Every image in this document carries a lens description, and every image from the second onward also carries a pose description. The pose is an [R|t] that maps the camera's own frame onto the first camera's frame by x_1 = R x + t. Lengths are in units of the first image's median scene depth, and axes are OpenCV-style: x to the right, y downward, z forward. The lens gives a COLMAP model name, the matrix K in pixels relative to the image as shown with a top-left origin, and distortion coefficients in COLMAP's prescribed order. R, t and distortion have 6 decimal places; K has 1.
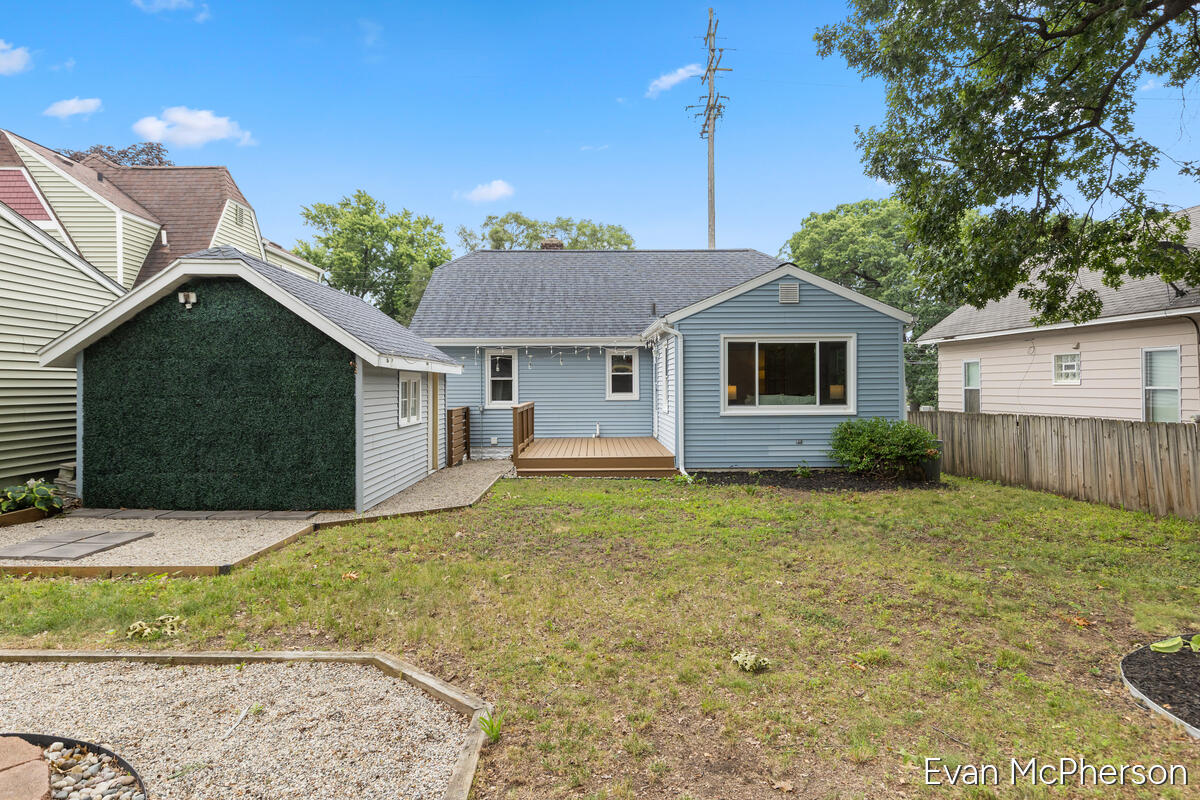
lens RADIAL K [[693.2, 0, 599.7], [0, 693.2, 395.2], [0, 0, 1]] dist [0.006446, -0.001178]
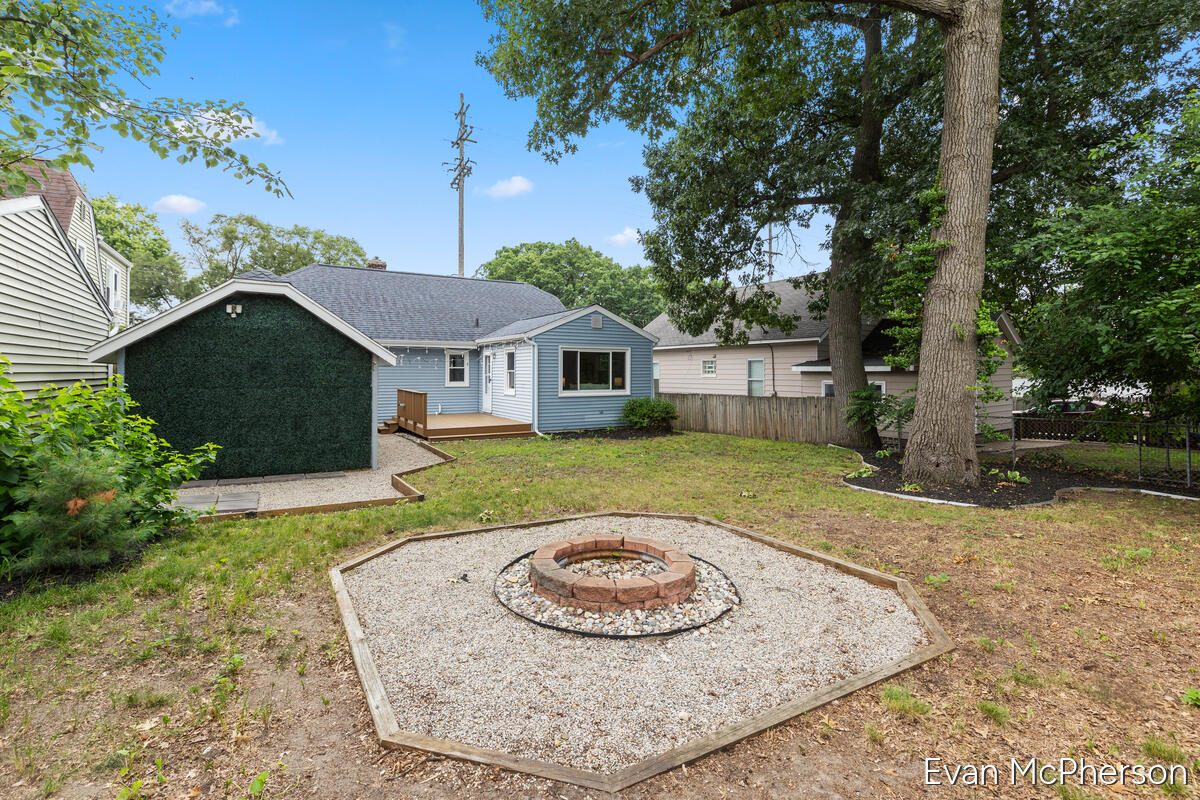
lens RADIAL K [[543.8, 0, 601.7], [0, 543.8, 378.7], [0, 0, 1]] dist [0.002307, 0.000008]
pose [[0.869847, 0.001317, 0.493320, -0.352408], [0.000477, 0.999994, -0.003509, -0.007310], [-0.493322, 0.003288, 0.869841, -0.129508]]
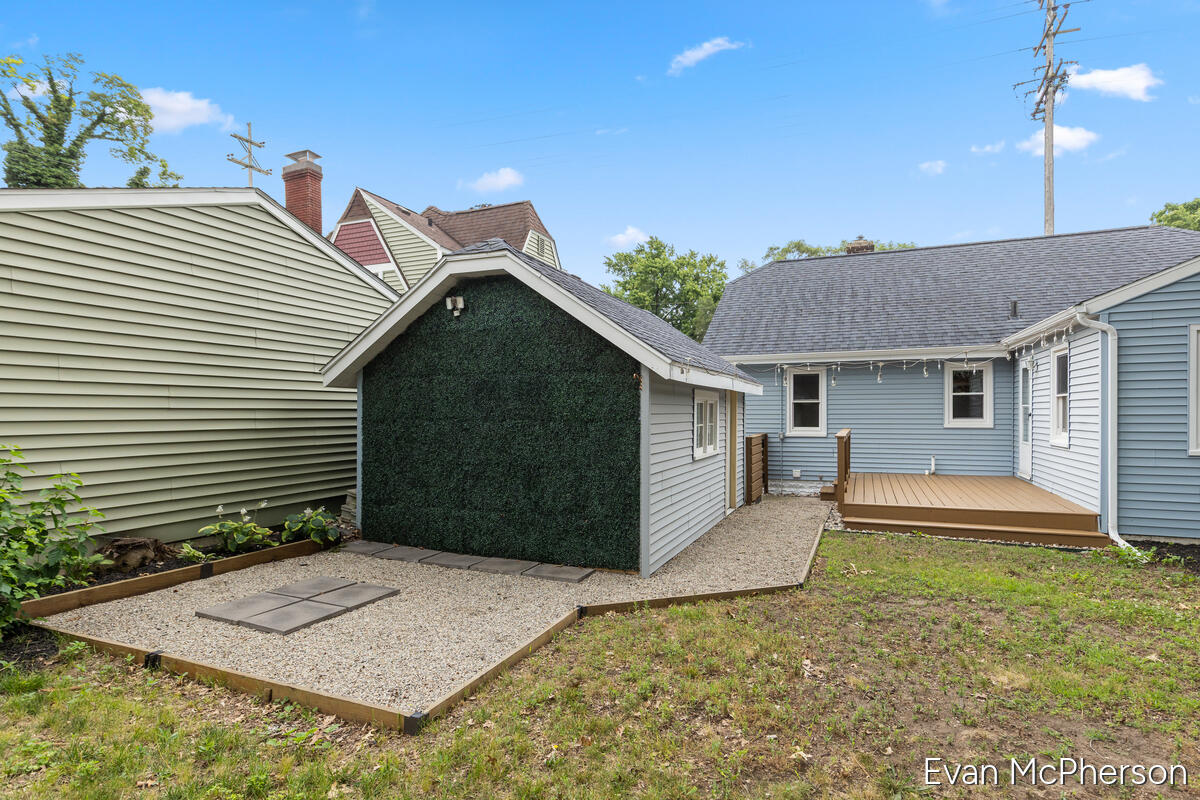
lens RADIAL K [[625.9, 0, 597.5], [0, 625.9, 418.4], [0, 0, 1]] dist [-0.002456, -0.000593]
pose [[0.913484, 0.004835, -0.406846, -0.086097], [-0.006258, 0.999978, -0.002166, 0.000820], [0.406826, 0.004524, 0.913494, 0.262159]]
